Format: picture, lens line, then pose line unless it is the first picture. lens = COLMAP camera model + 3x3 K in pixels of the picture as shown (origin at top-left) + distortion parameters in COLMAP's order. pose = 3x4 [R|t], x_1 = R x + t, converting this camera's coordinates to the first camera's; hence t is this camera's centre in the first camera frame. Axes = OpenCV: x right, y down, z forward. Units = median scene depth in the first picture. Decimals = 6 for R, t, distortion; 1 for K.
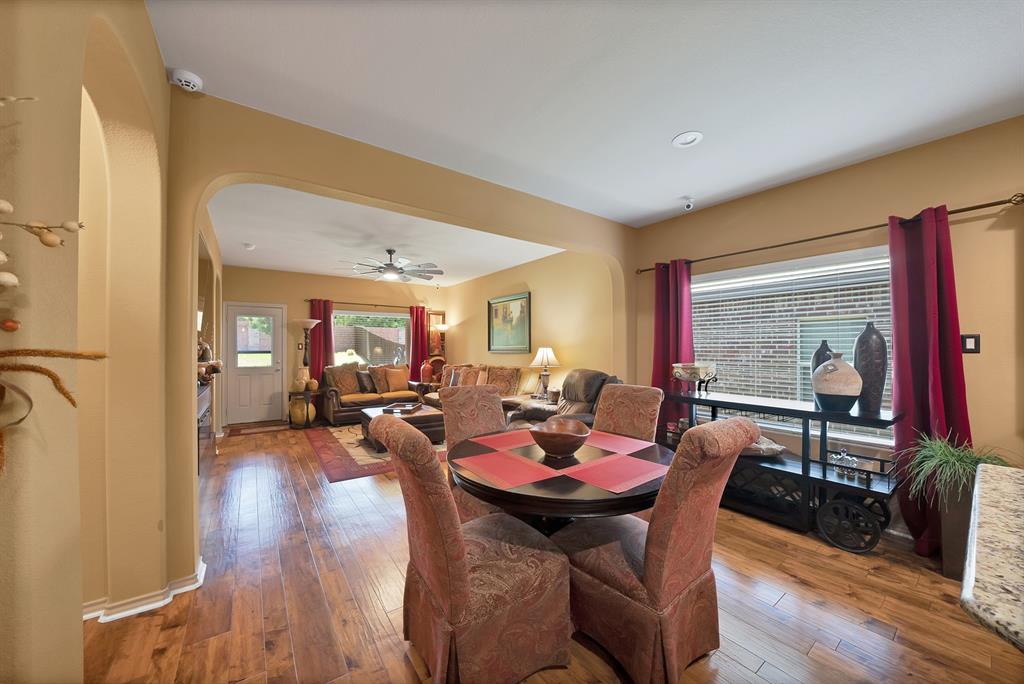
lens RADIAL K [[363.4, 0, 508.7], [0, 363.4, 347.4], [0, 0, 1]] dist [-0.025034, 0.000063]
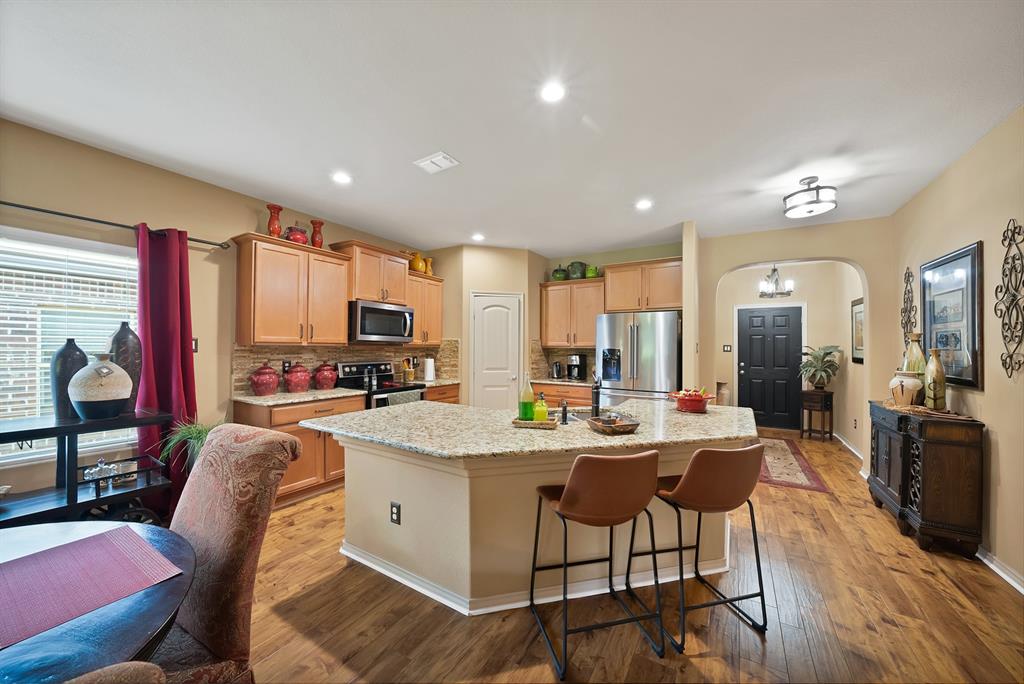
lens RADIAL K [[359.7, 0, 509.2], [0, 359.7, 341.8], [0, 0, 1]] dist [-0.025615, 0.000112]
pose [[-0.382510, 0.010726, 0.923889, -0.119001], [-0.010834, 0.999812, -0.016093, -0.005104], [-0.923888, -0.016165, -0.382322, 0.154661]]
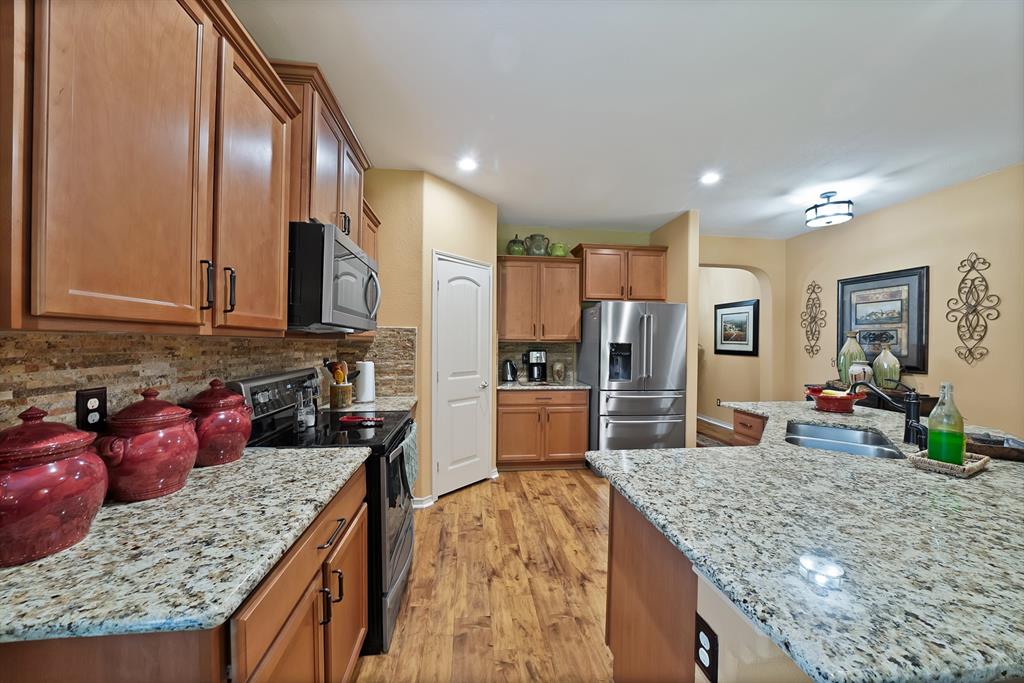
lens RADIAL K [[363.4, 0, 508.7], [0, 363.4, 346.9], [0, 0, 1]] dist [-0.025034, 0.000063]
pose [[-0.870435, -0.012202, 0.492133, 0.318959], [-0.009494, 0.999923, 0.008001, -0.001660], [-0.492193, 0.002292, -0.870483, 0.313989]]
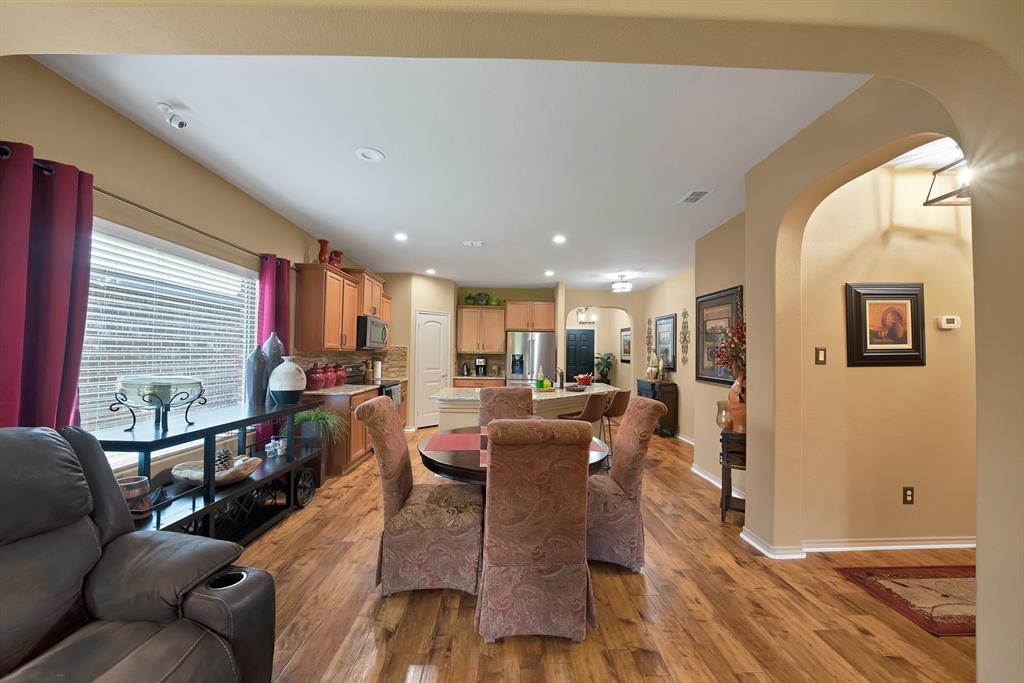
lens RADIAL K [[368.9, 0, 509.6], [0, 368.9, 343.8], [0, 0, 1]] dist [-0.027944, 0.003837]
pose [[-0.820931, 0.003404, 0.571018, -0.176869], [-0.017219, 0.999380, -0.030712, -0.001833], [-0.570768, -0.035045, -0.820363, 0.650998]]
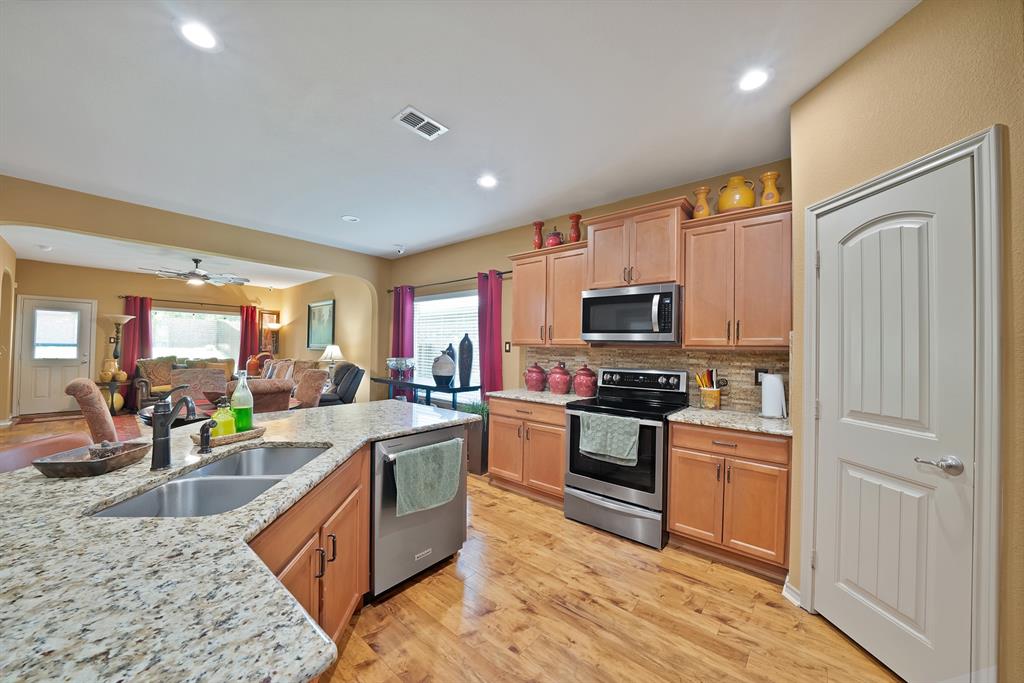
lens RADIAL K [[368.9, 0, 509.6], [0, 368.9, 343.8], [0, 0, 1]] dist [-0.027944, 0.003837]
pose [[0.970919, 0.020630, 0.238517, 0.326799], [-0.018455, 0.999765, -0.011351, -0.002069], [-0.238695, 0.006619, 0.971072, -0.319487]]
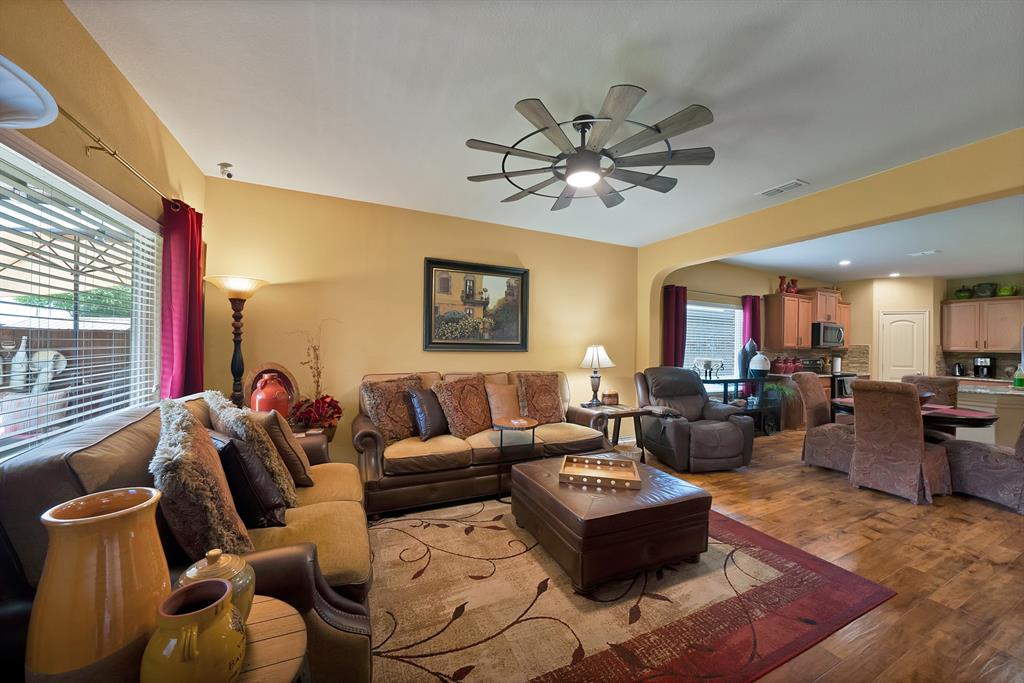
lens RADIAL K [[359.9, 0, 518.3], [0, 359.9, 345.2], [0, 0, 1]] dist [-0.022355, 0.000489]
pose [[0.182759, 0.004253, 0.983149, -0.650913], [-0.020546, 0.999789, -0.000506, 0.002536], [-0.982943, -0.020107, 0.182808, 0.853255]]
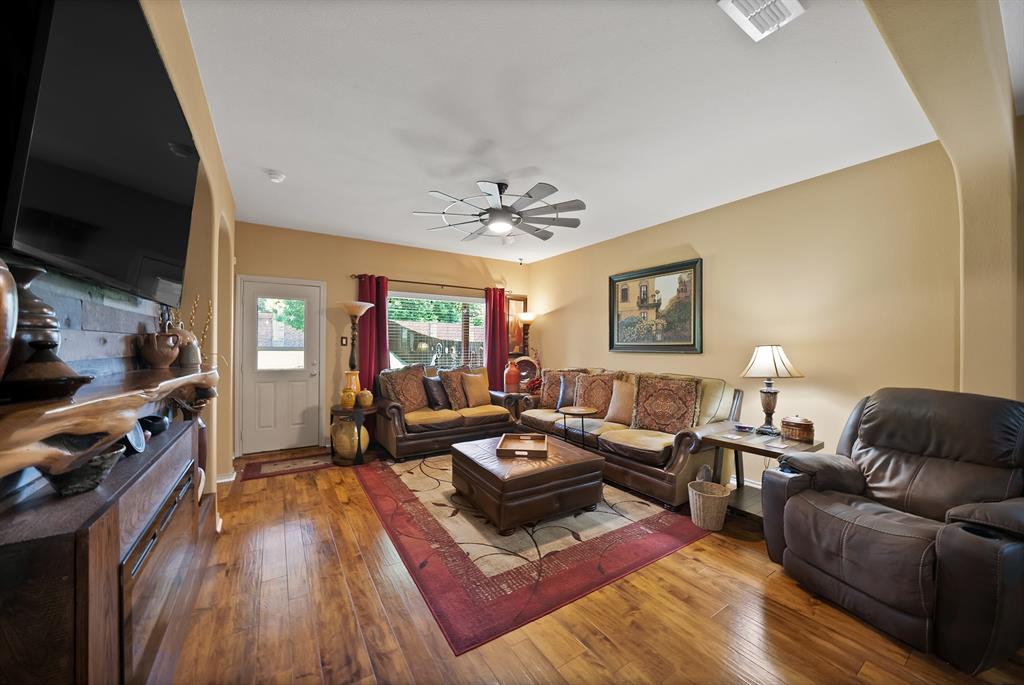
lens RADIAL K [[368.9, 0, 509.6], [0, 368.9, 344.8], [0, 0, 1]] dist [-0.027944, 0.003837]
pose [[0.998622, 0.006832, -0.052024, -0.237298], [-0.006687, 0.999973, 0.002948, -0.000044], [0.052043, -0.002596, 0.998641, 0.326590]]
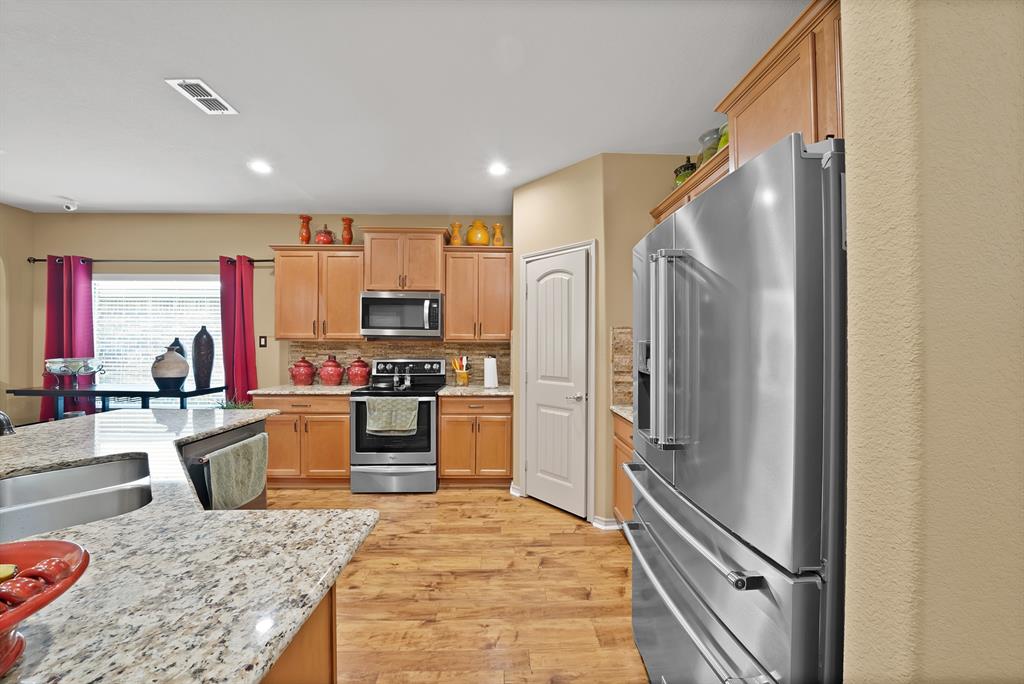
lens RADIAL K [[359.9, 0, 518.3], [0, 359.9, 345.7], [0, 0, 1]] dist [-0.022355, 0.000489]
pose [[0.551997, -0.000458, 0.833846, 0.214520], [-0.006023, 0.999972, 0.004536, -0.002073], [-0.833824, -0.007526, 0.551979, -0.359990]]
